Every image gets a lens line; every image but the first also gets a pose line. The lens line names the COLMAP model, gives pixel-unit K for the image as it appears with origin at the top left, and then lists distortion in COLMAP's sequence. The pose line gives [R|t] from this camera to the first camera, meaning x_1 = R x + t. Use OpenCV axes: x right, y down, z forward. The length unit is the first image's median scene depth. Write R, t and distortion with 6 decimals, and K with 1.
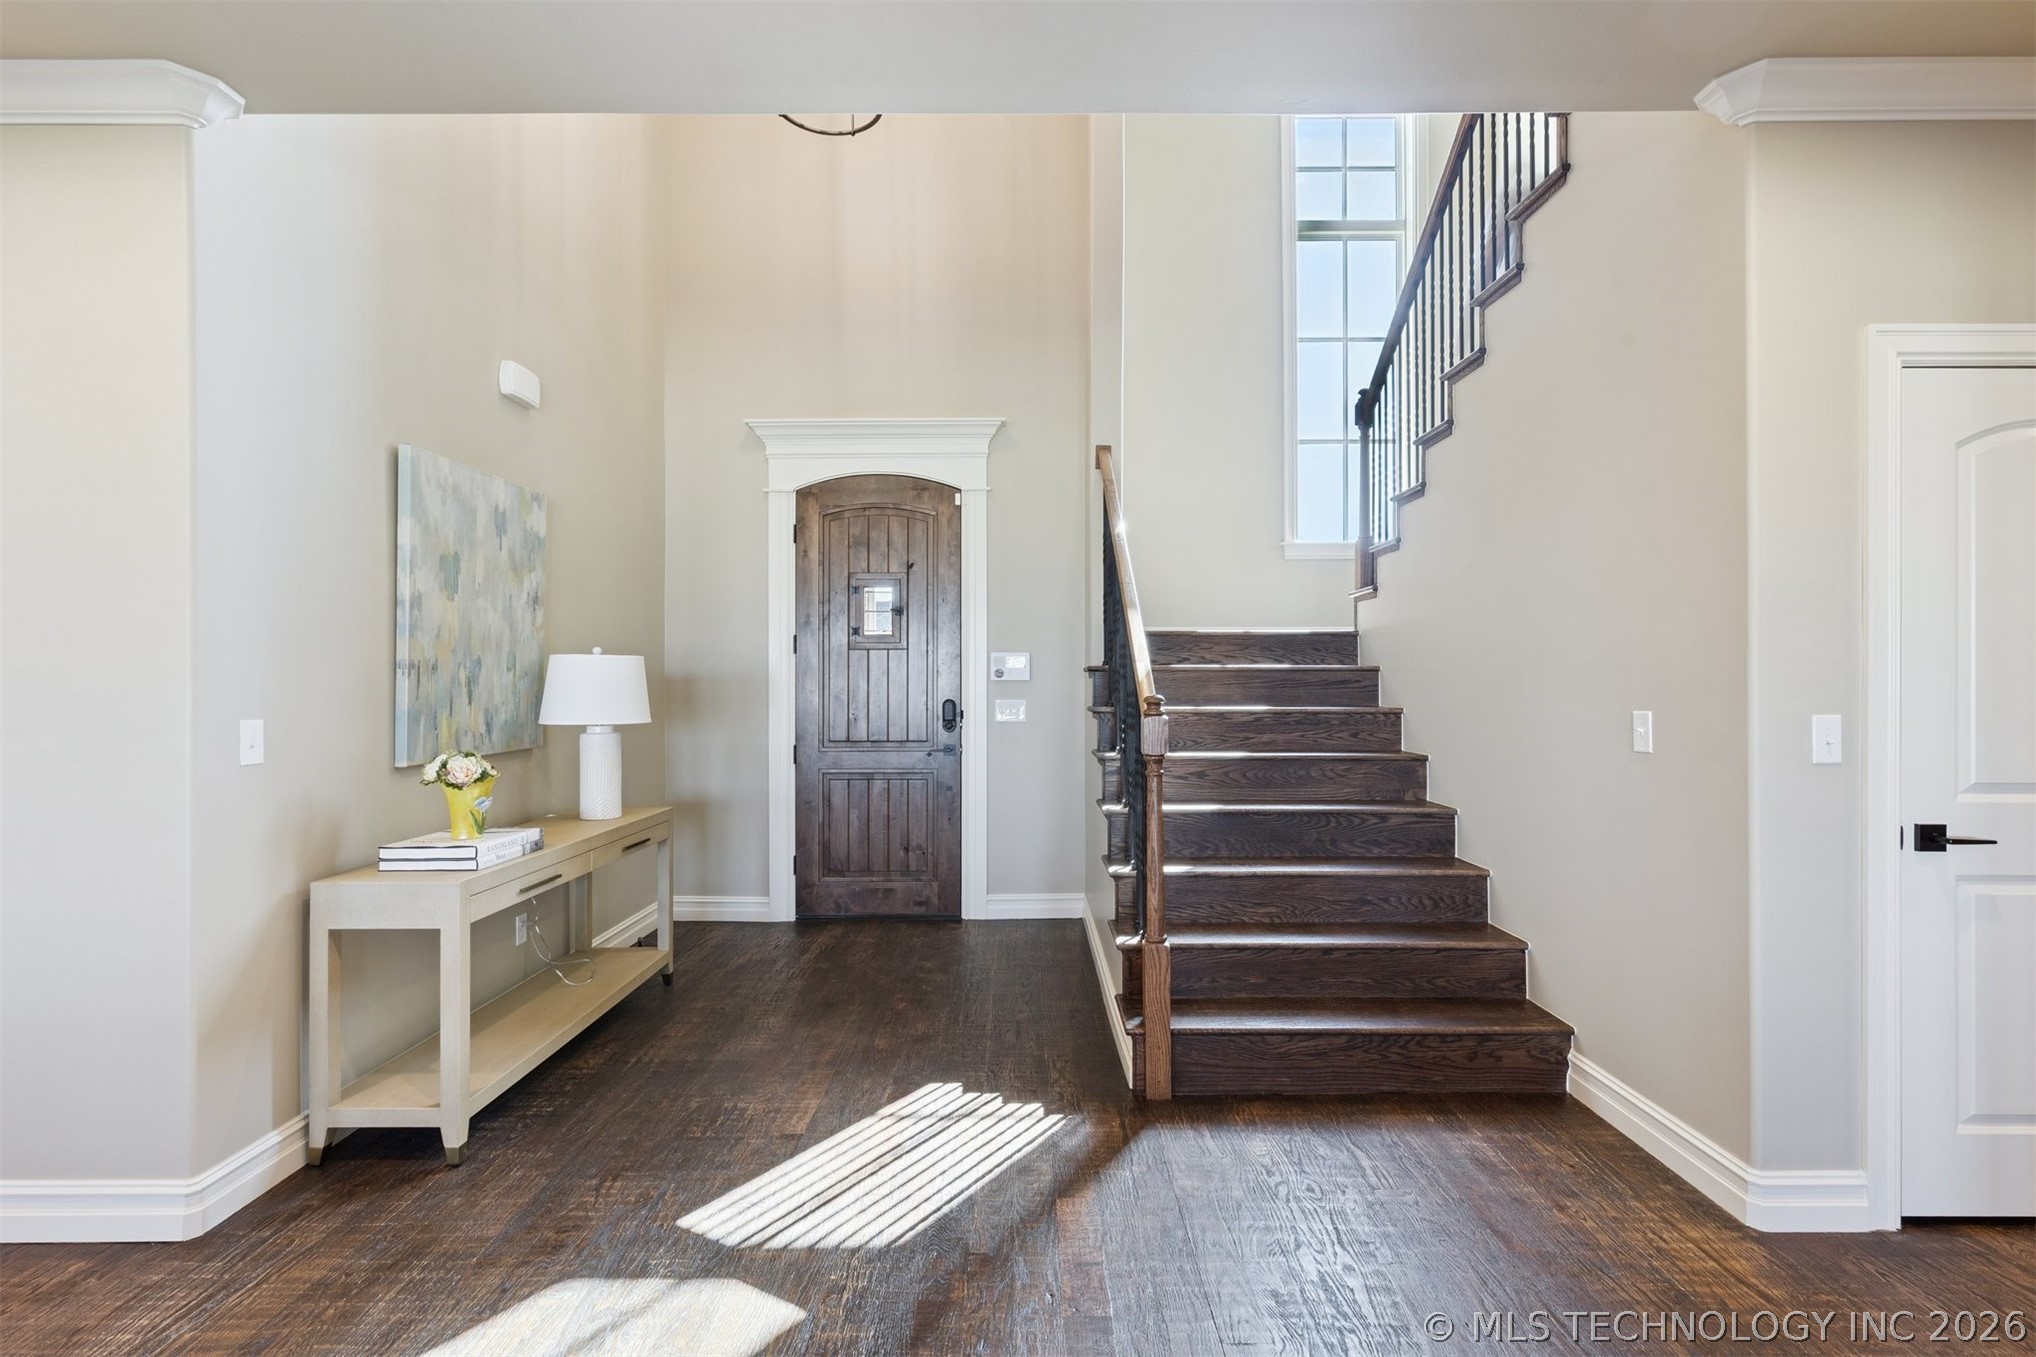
lens RADIAL K [[917.6, 0, 1012.5], [0, 917.6, 682.3], [0, 0, 1]] dist [0.004765, -0.002043]
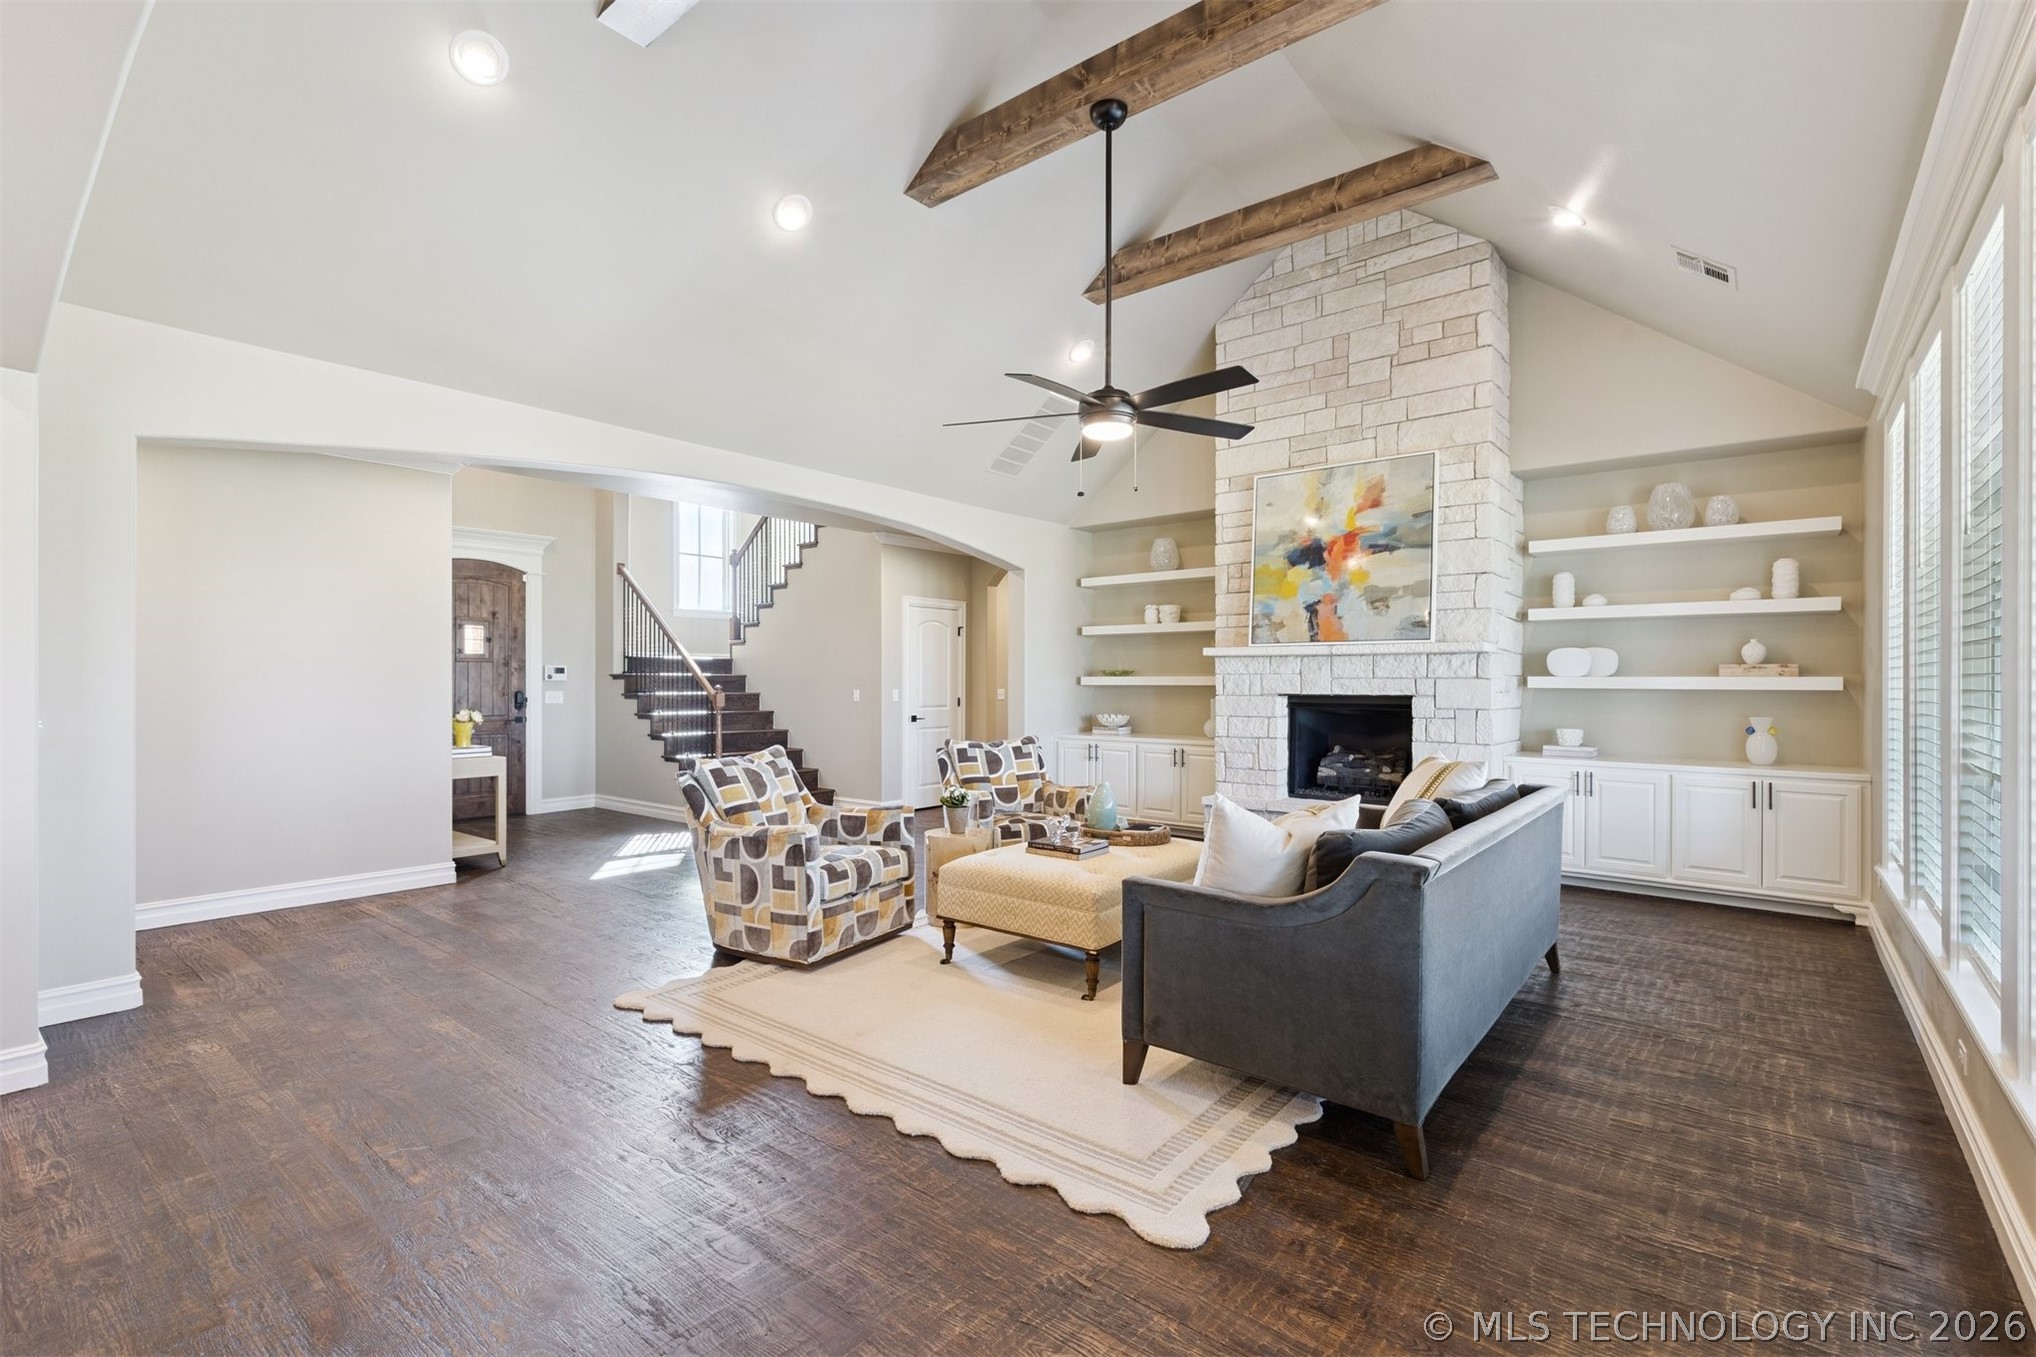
lens RADIAL K [[917.6, 0, 1018.1], [0, 917.6, 681.3], [0, 0, 1]] dist [0.004765, -0.002043]
pose [[0.632391, 0.004465, 0.774637, -1.039661], [-0.000569, 0.999986, -0.005299, 0.010491], [-0.774649, 0.002910, 0.632384, -1.076968]]
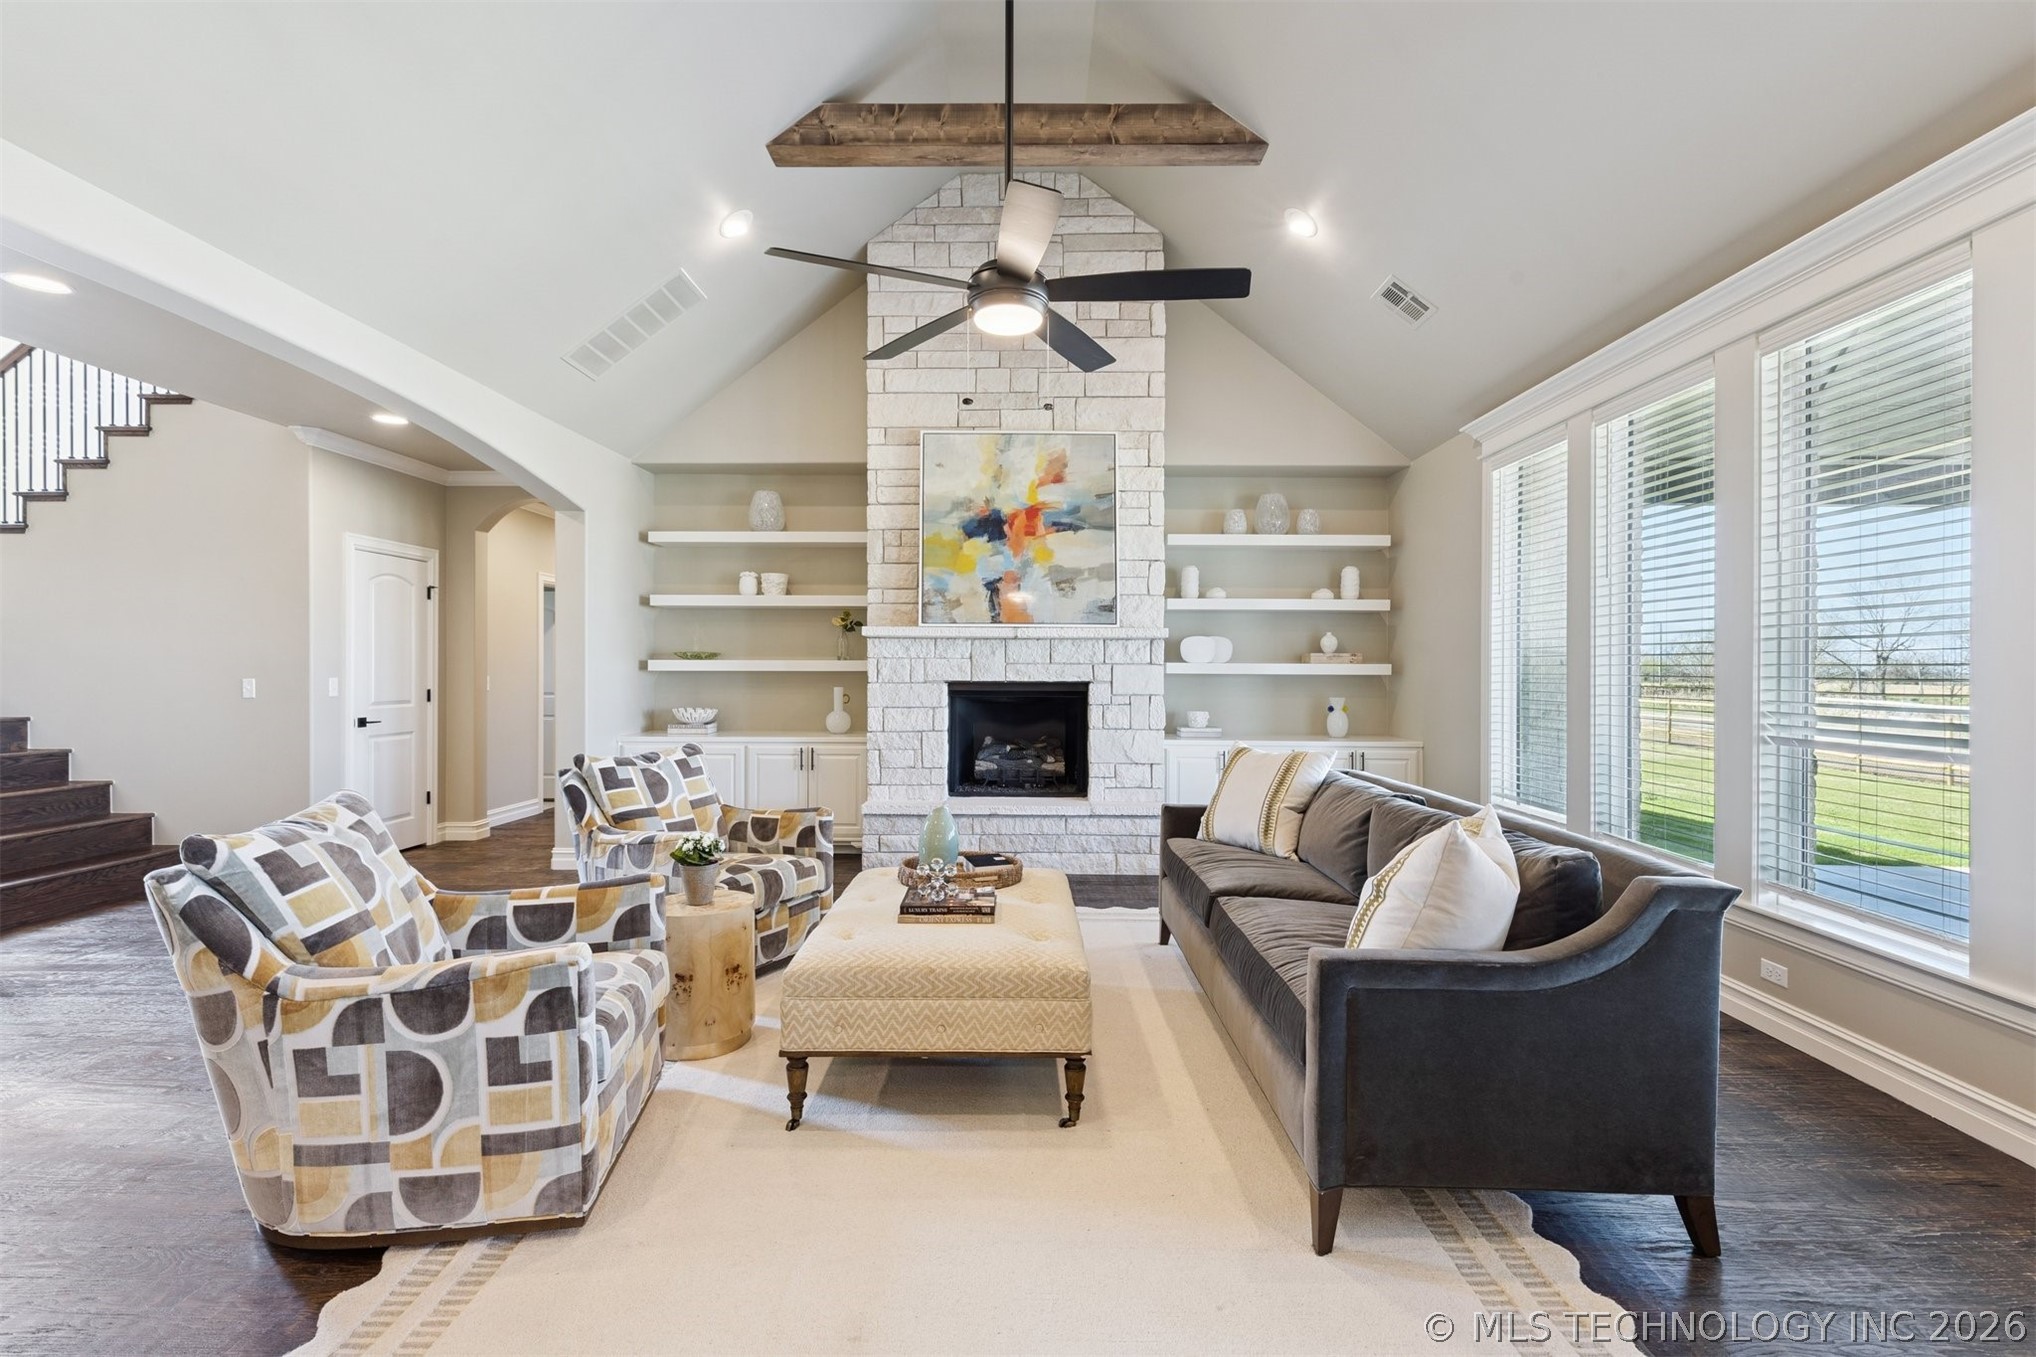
lens RADIAL K [[917.6, 0, 1022.1], [0, 917.6, 669.3], [0, 0, 1]] dist [0.004765, -0.002043]
pose [[0.009931, 0.001184, 0.999950, -0.924756], [0.000095, 0.999999, -0.001185, 0.007533], [-0.999951, 0.000106, 0.009931, -0.533796]]
